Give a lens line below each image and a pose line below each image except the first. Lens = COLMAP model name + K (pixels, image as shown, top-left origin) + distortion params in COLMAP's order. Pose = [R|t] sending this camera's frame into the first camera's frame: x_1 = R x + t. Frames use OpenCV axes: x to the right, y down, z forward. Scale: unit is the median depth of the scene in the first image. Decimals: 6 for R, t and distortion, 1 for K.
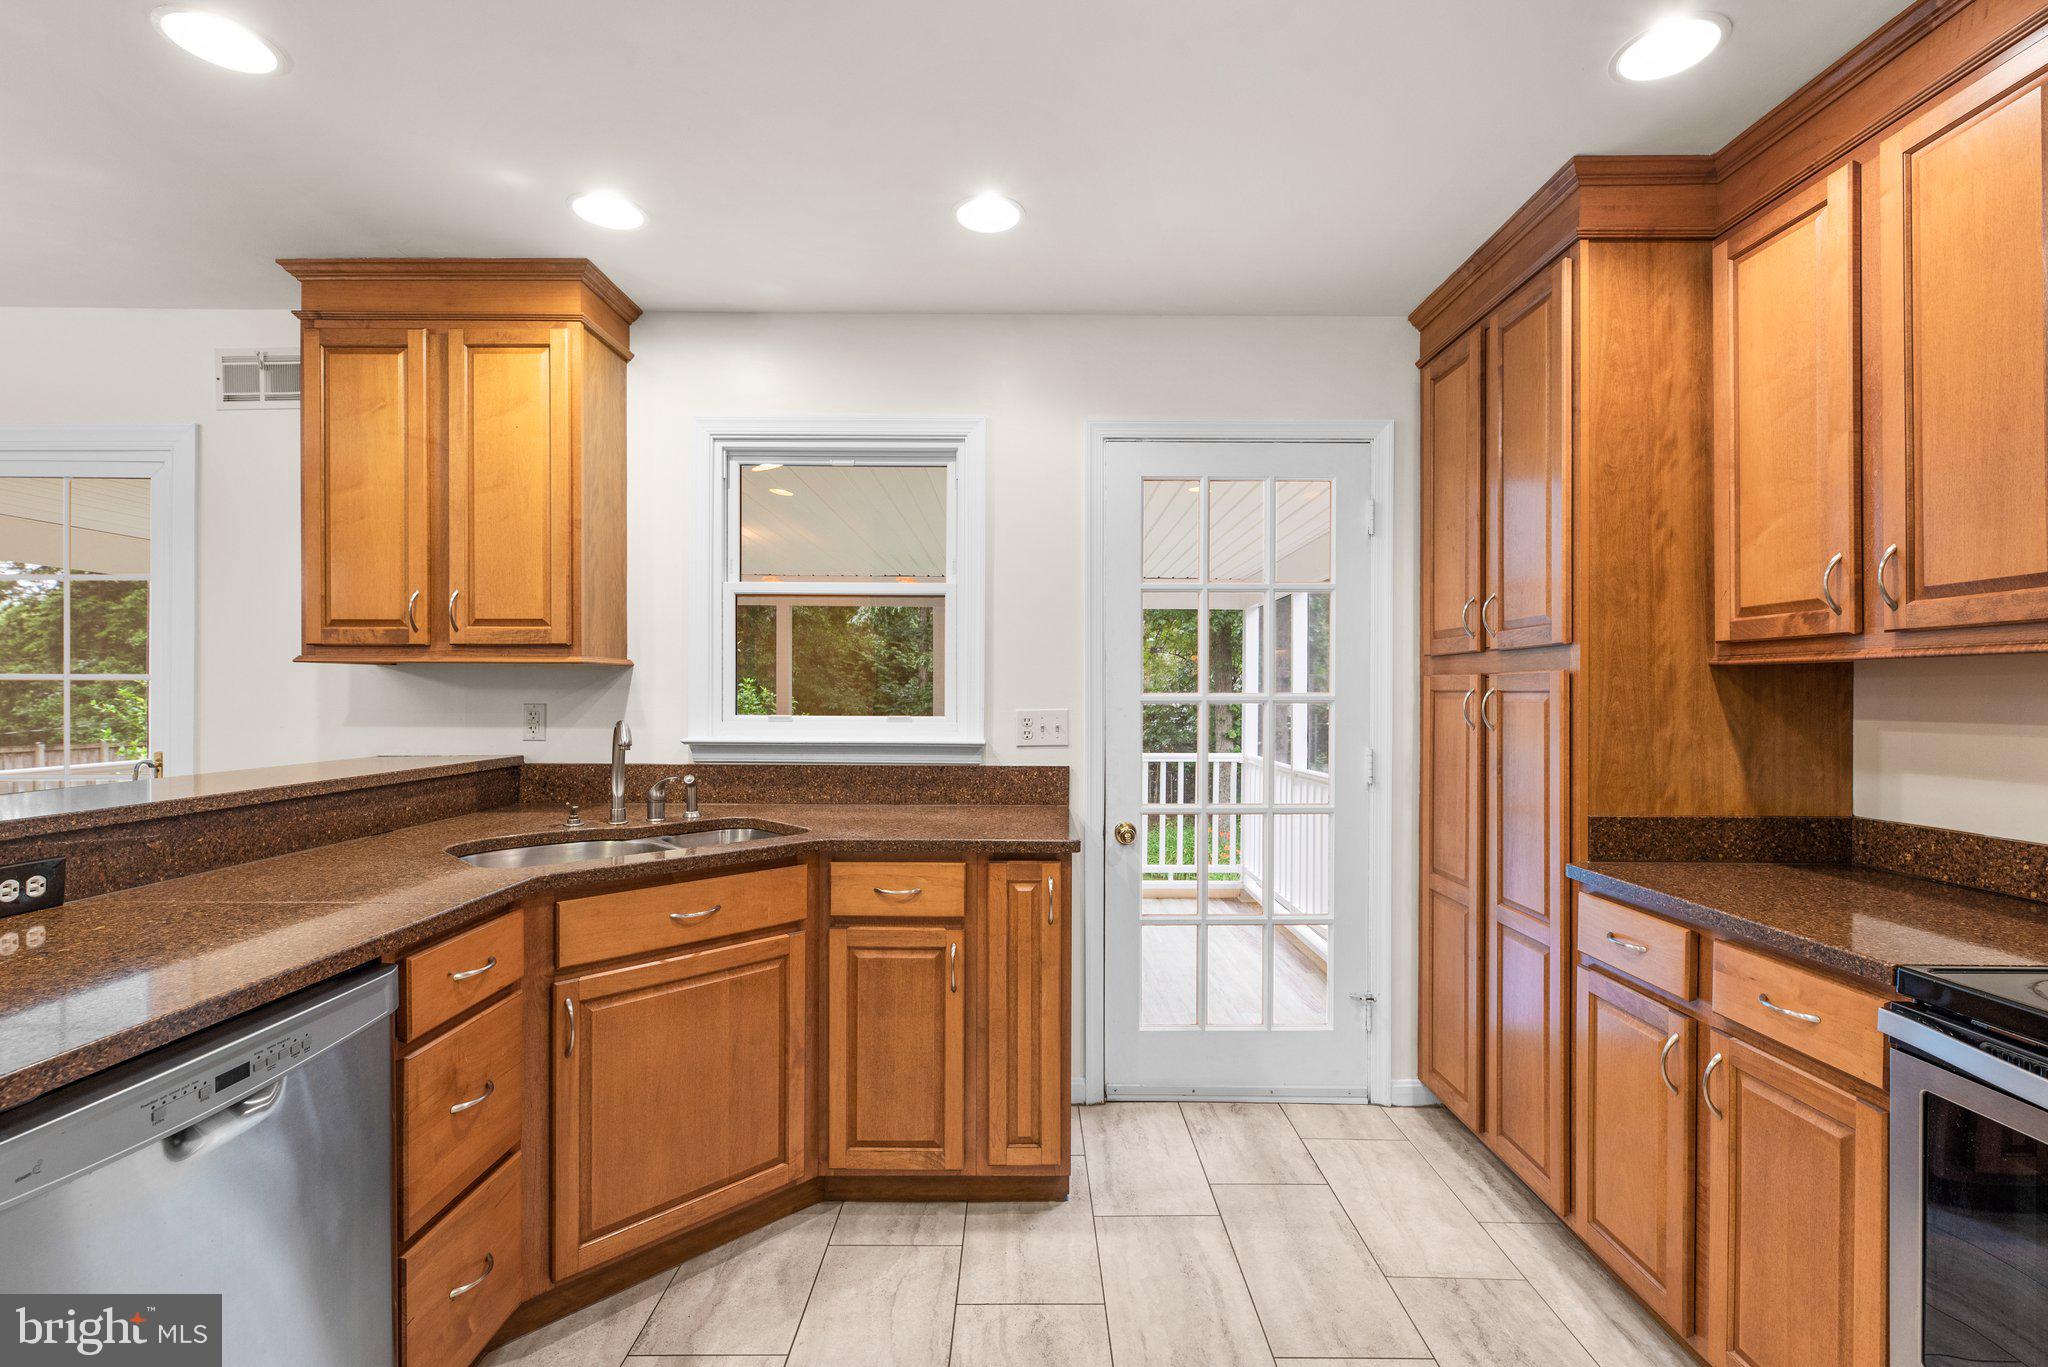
lens RADIAL K [[917.4, 0, 1028.0], [0, 917.4, 691.6], [0, 0, 1]] dist [0.002059, -0.000504]
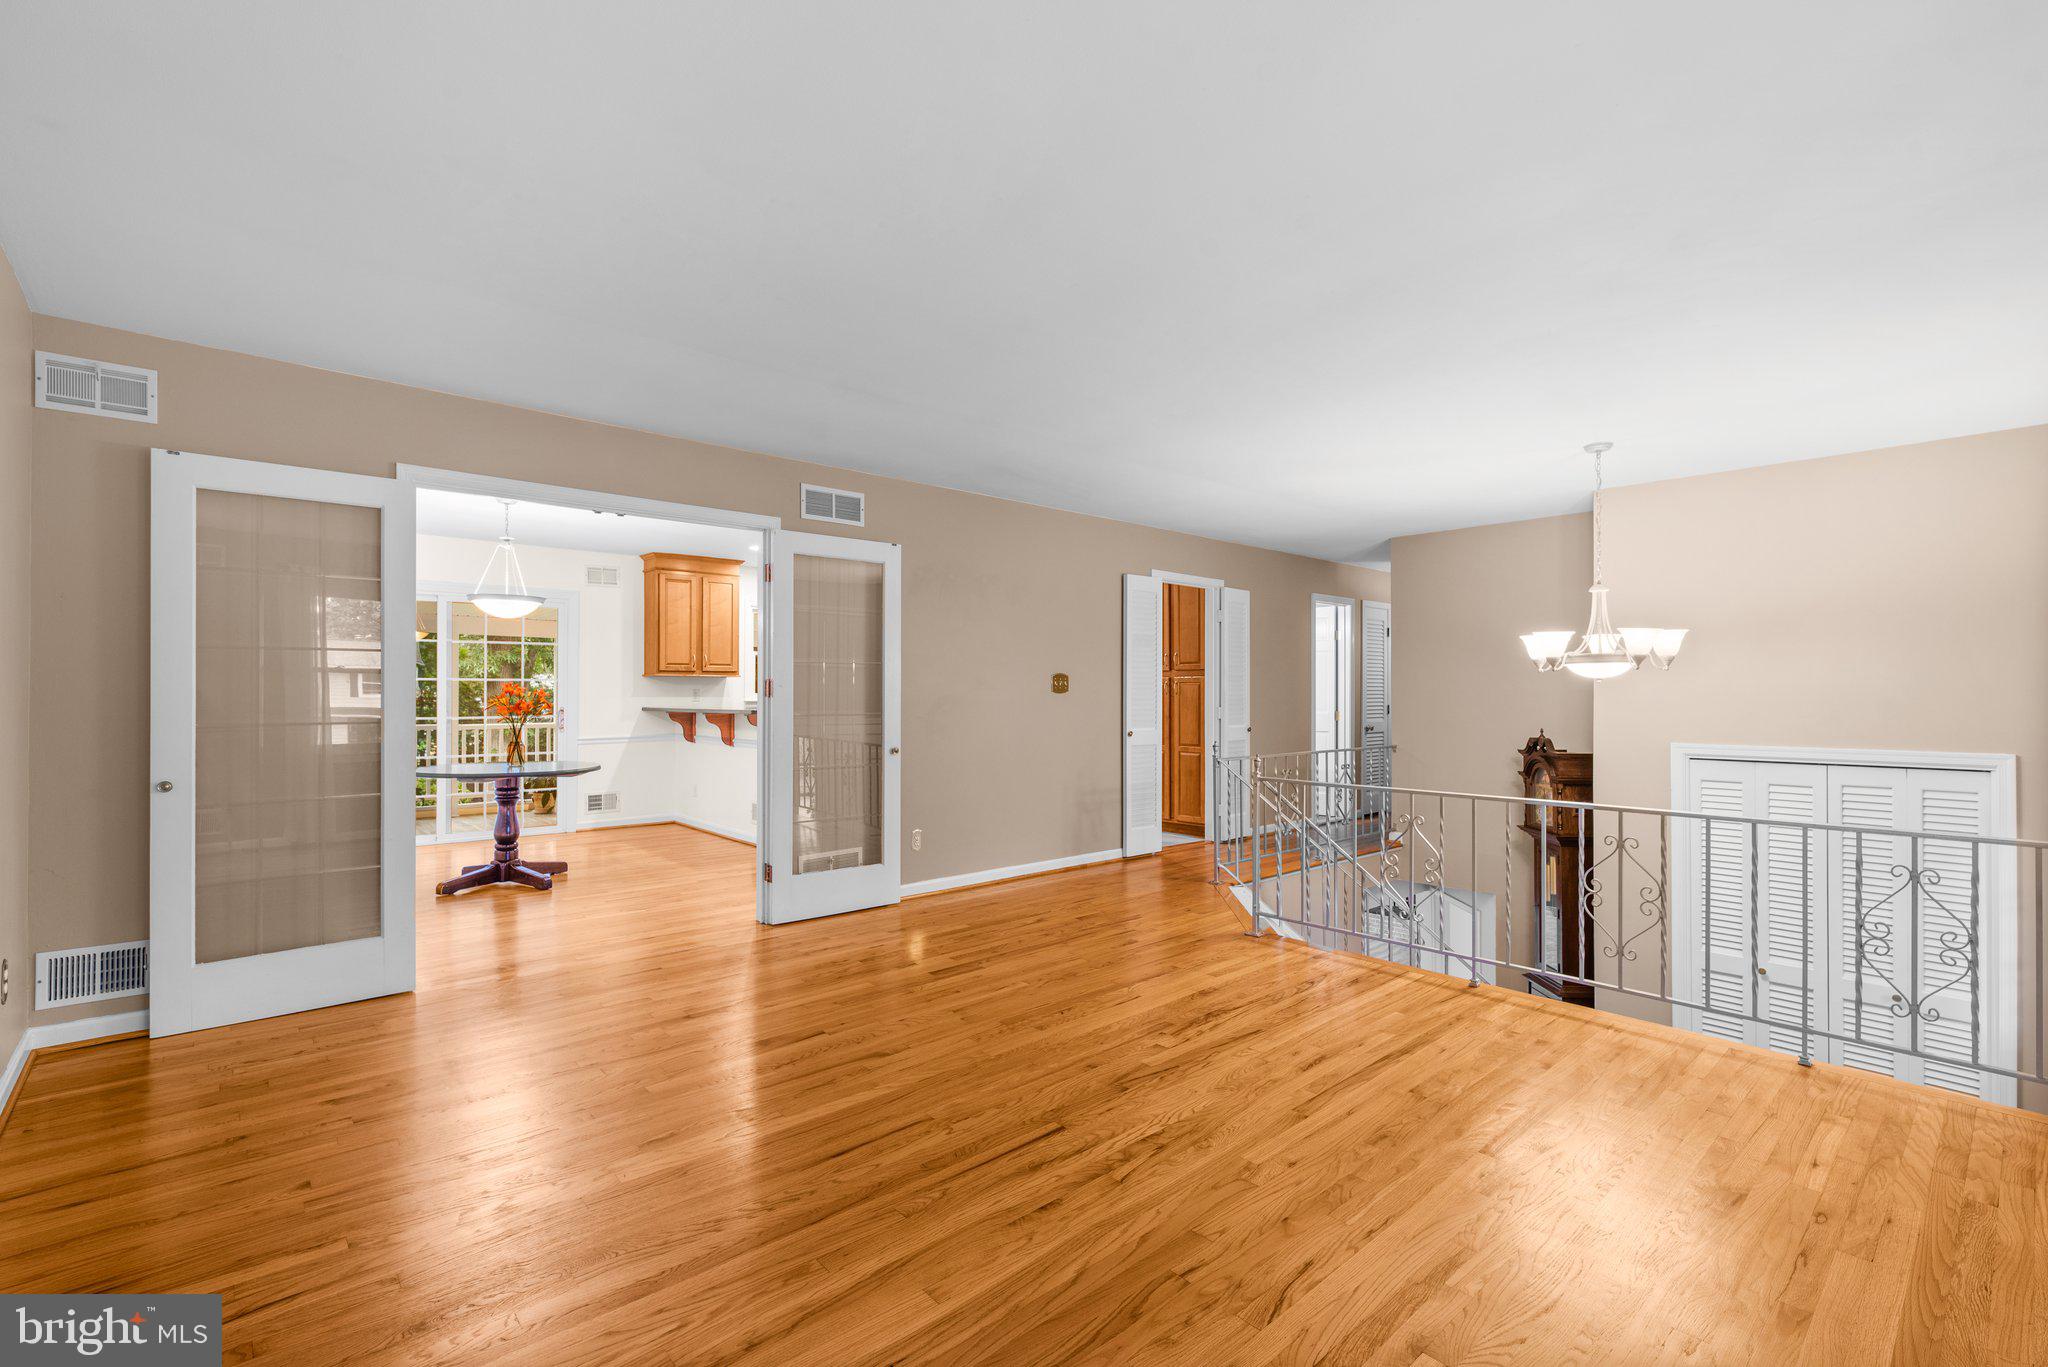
lens RADIAL K [[917.4, 0, 1024.5], [0, 917.4, 681.3], [0, 0, 1]] dist [0.002059, -0.000504]
pose [[0.757386, 0.003733, 0.652956, -1.929003], [0.005634, 0.999909, -0.012251, 0.034515], [-0.652943, 0.012958, 0.757297, -2.298475]]
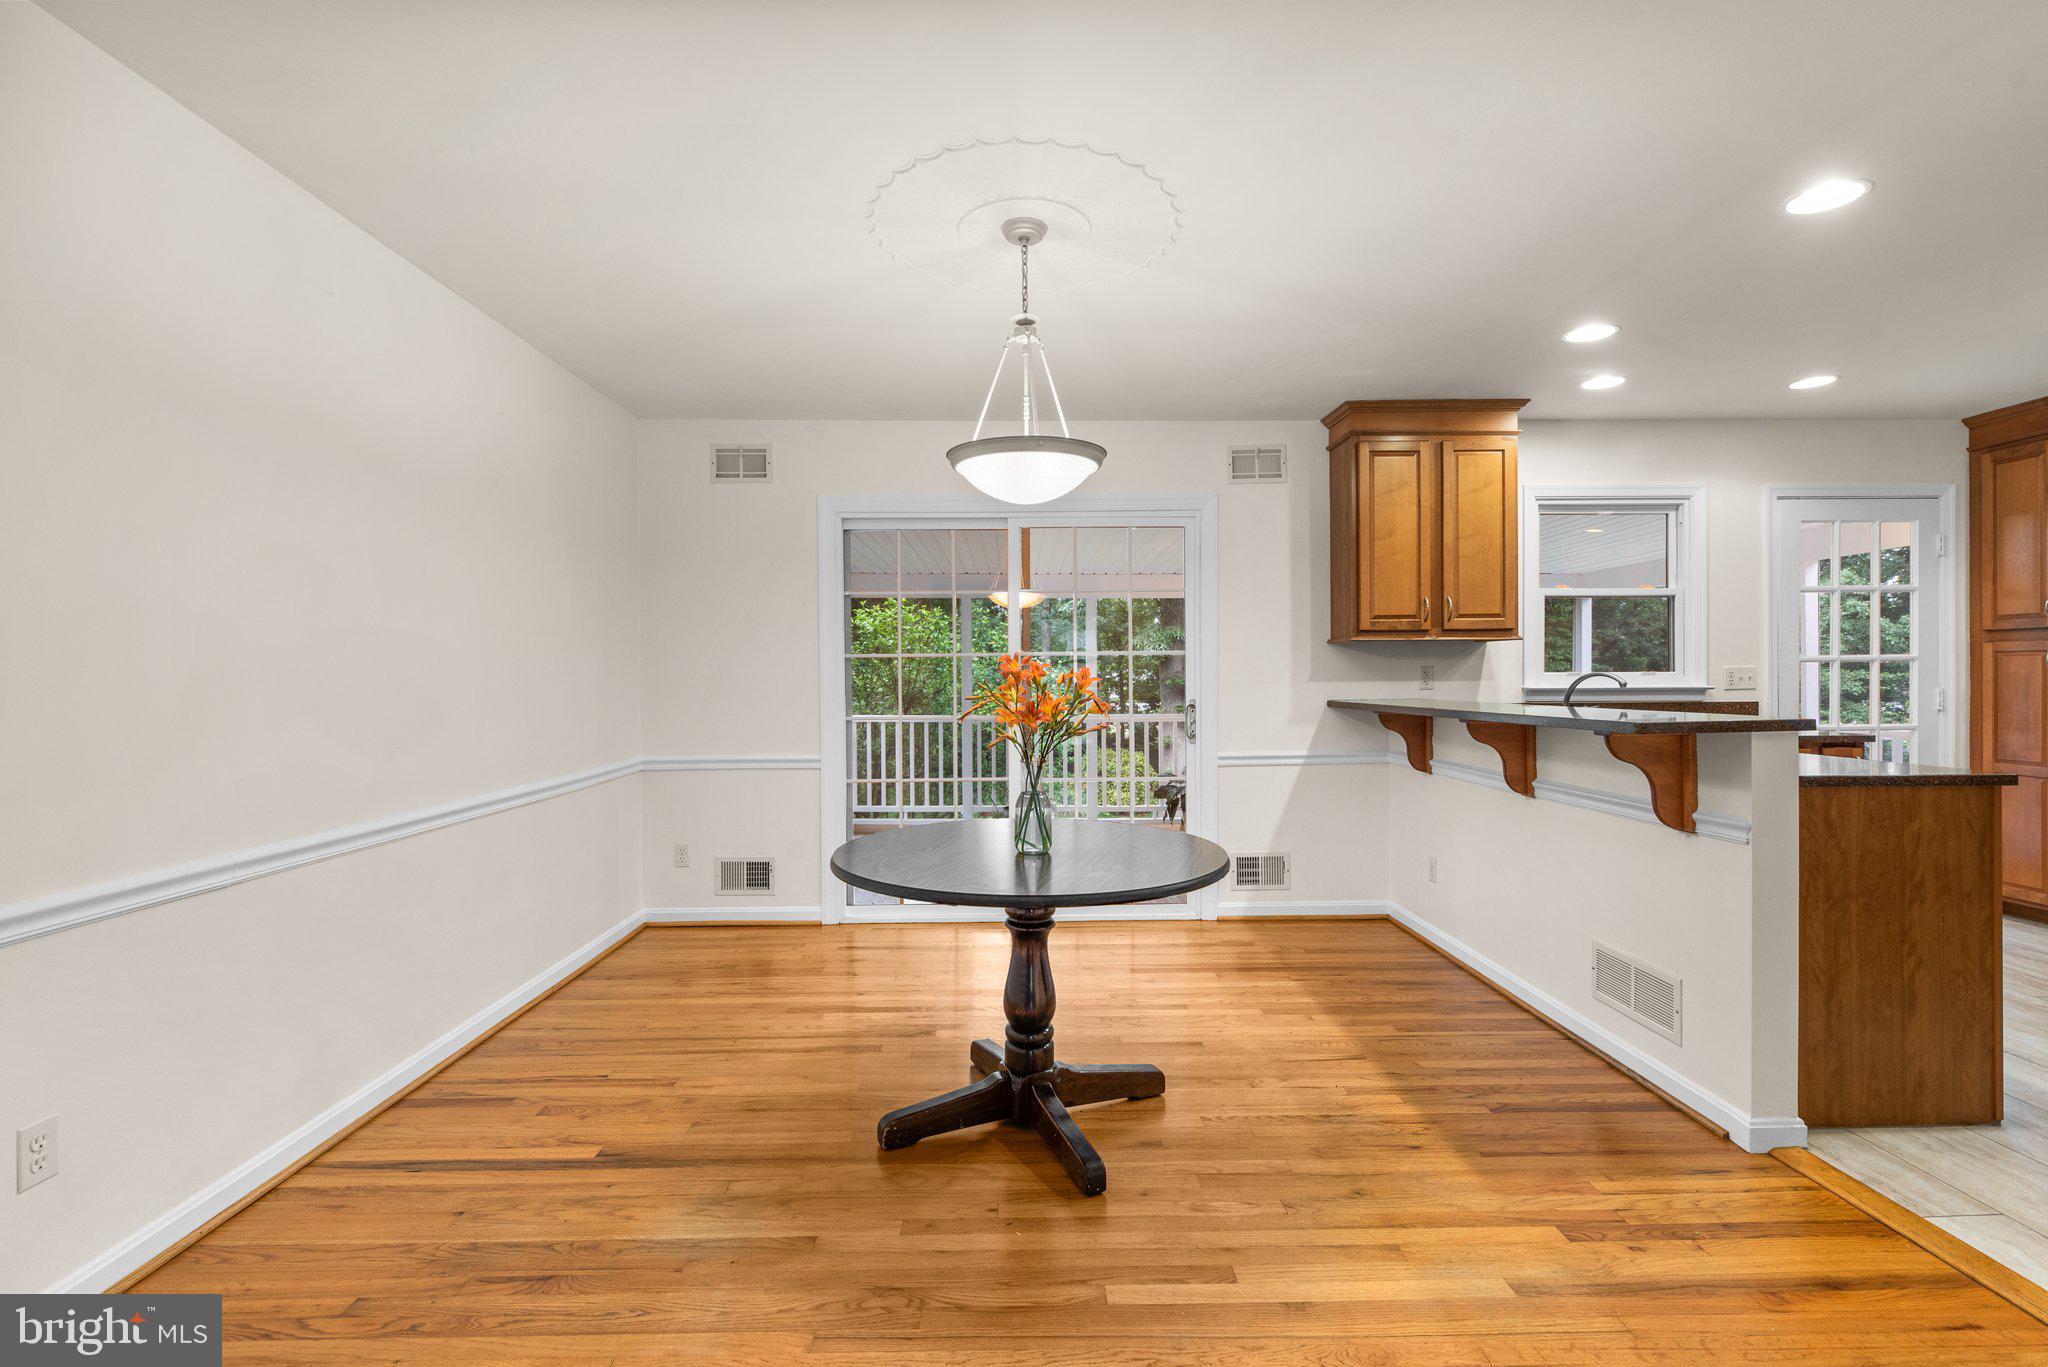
lens RADIAL K [[917.4, 0, 1038.1], [0, 917.4, 684.3], [0, 0, 1]] dist [0.002059, -0.000504]
pose [[0.999810, -0.011161, 0.015991, -1.402582], [0.011028, 0.999904, 0.008396, 0.026748], [-0.016083, -0.008218, 0.999837, -0.665721]]
